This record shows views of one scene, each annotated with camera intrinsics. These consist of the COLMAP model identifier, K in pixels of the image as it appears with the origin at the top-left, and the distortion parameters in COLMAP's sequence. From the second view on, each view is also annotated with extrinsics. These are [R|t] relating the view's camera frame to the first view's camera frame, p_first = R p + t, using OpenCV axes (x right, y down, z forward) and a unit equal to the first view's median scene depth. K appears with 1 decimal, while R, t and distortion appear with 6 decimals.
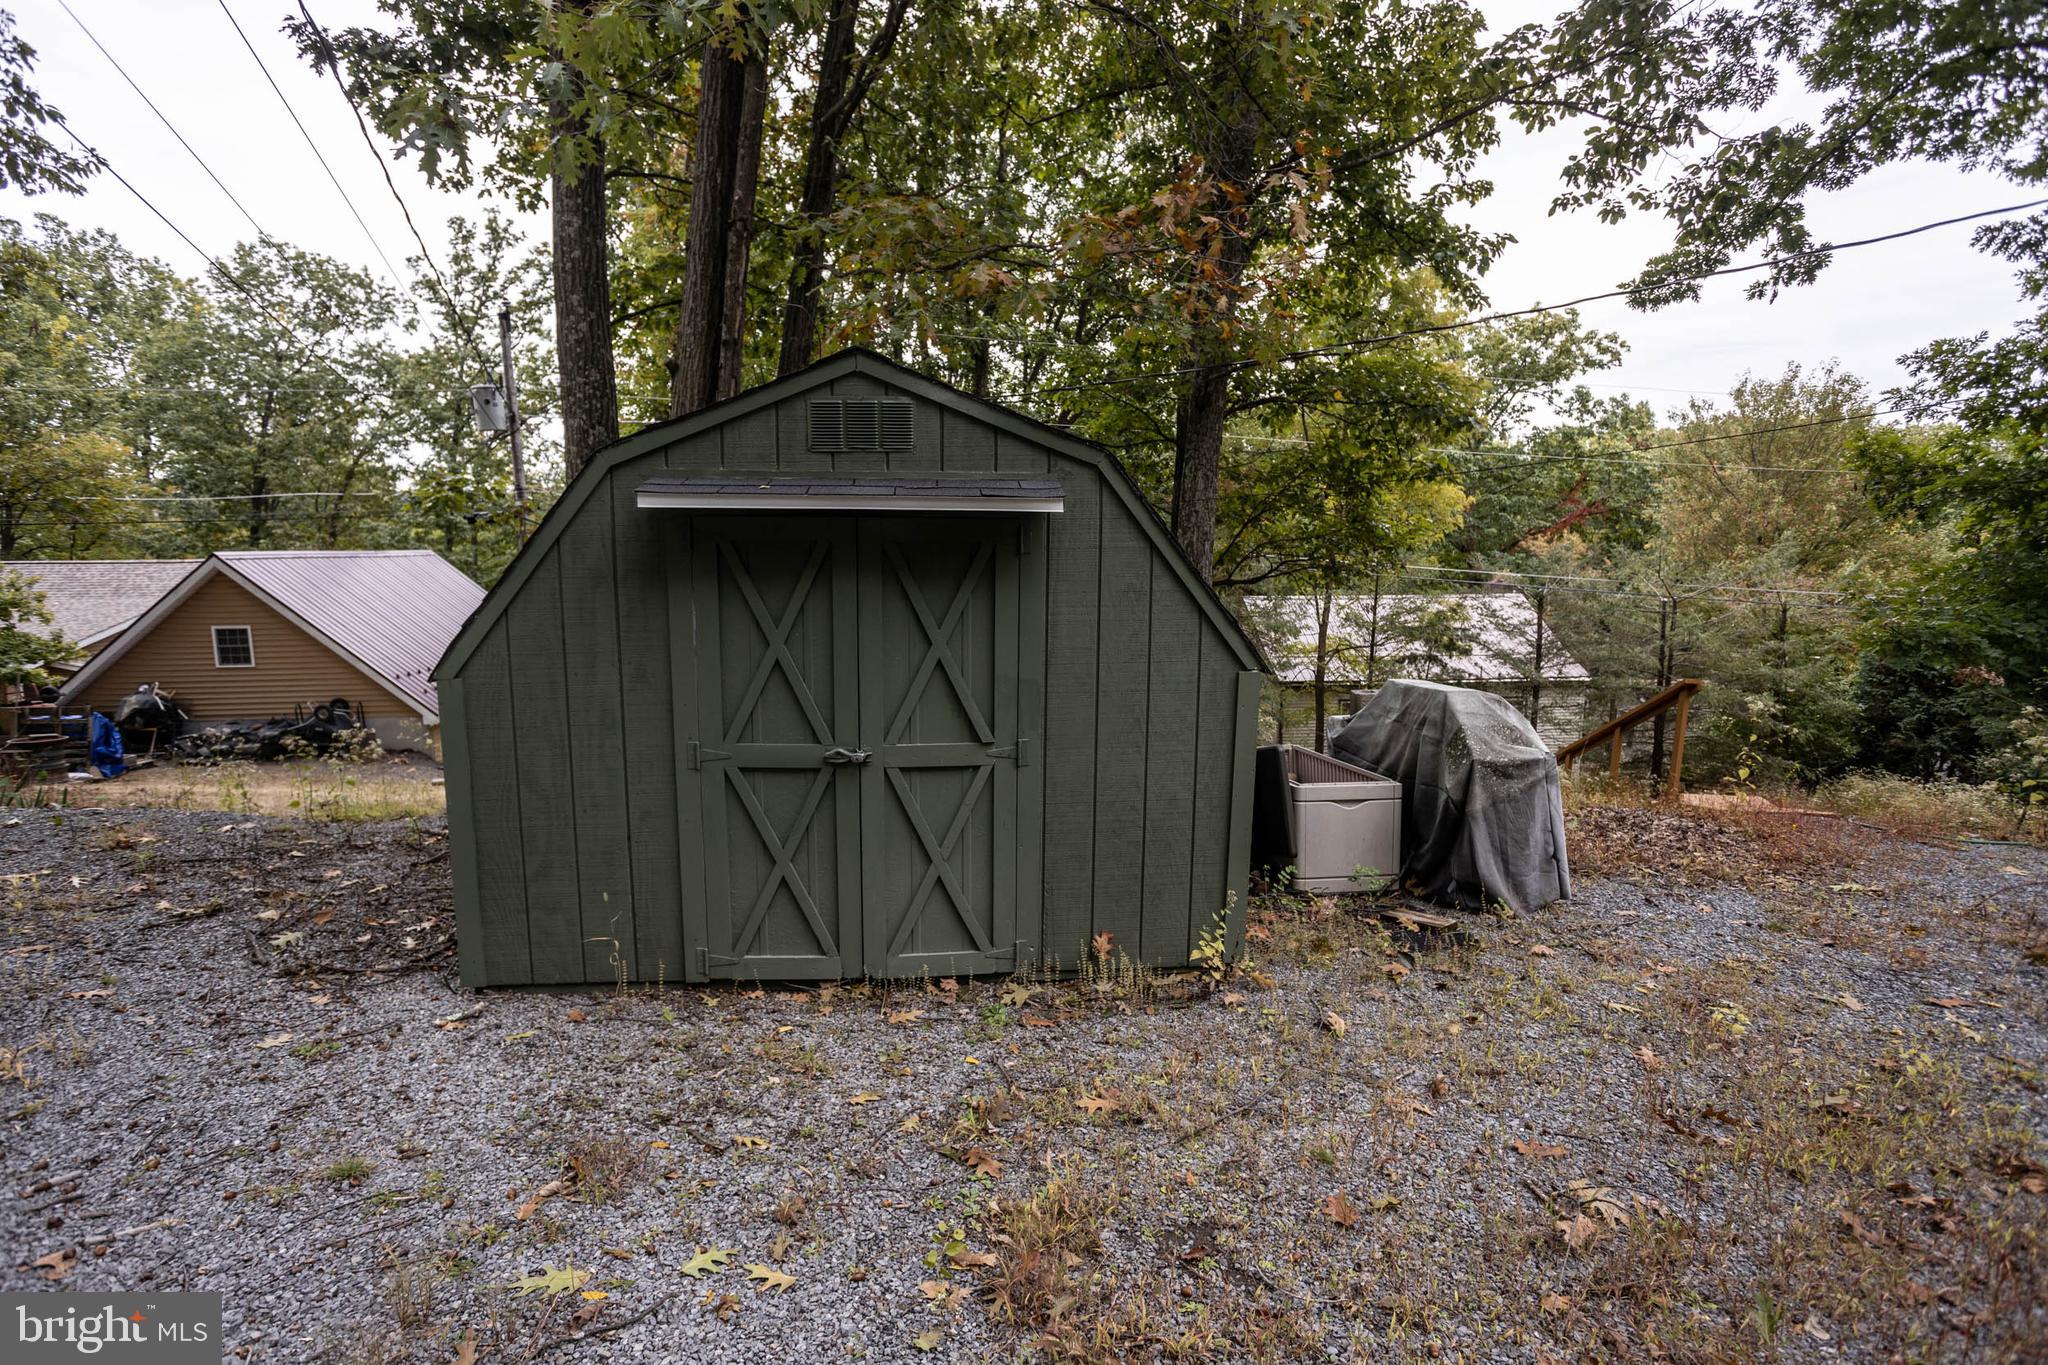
lens RADIAL K [[986.8, 0, 1018.6], [0, 986.8, 677.5], [0, 0, 1]] dist [-0.037285, 0.026644]
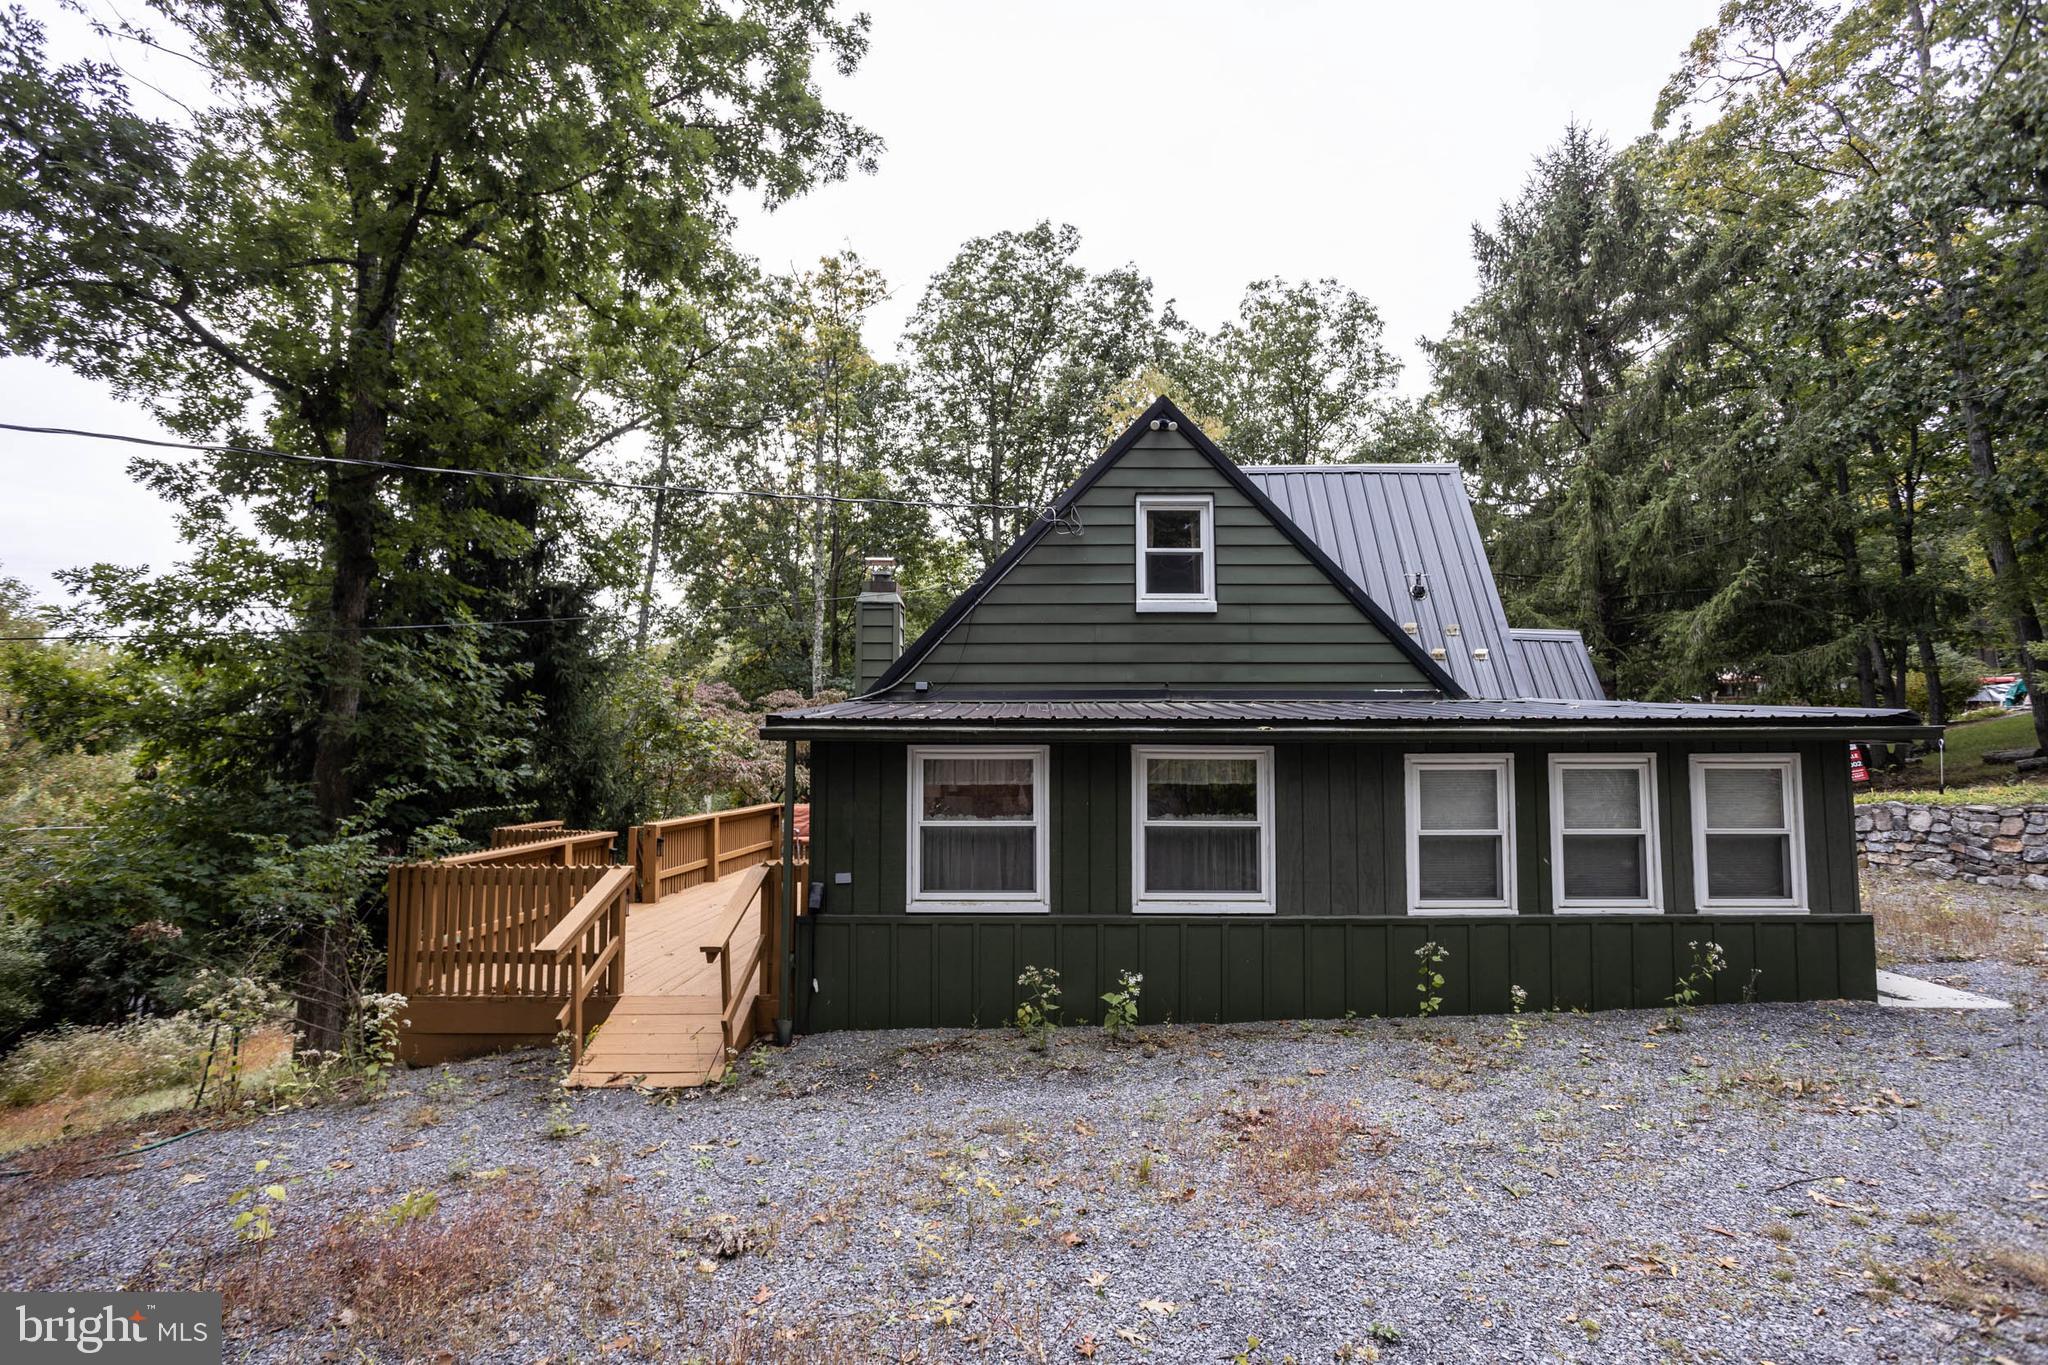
lens RADIAL K [[1011.3, 0, 1040.7], [0, 1011.3, 678.6], [0, 0, 1]] dist [-0.045993, 0.028672]
pose [[0.077789, 0.085482, 0.993298, 0.082616], [0.133454, 0.986458, -0.095344, -0.027206], [-0.987997, 0.139976, 0.065328, 0.069318]]
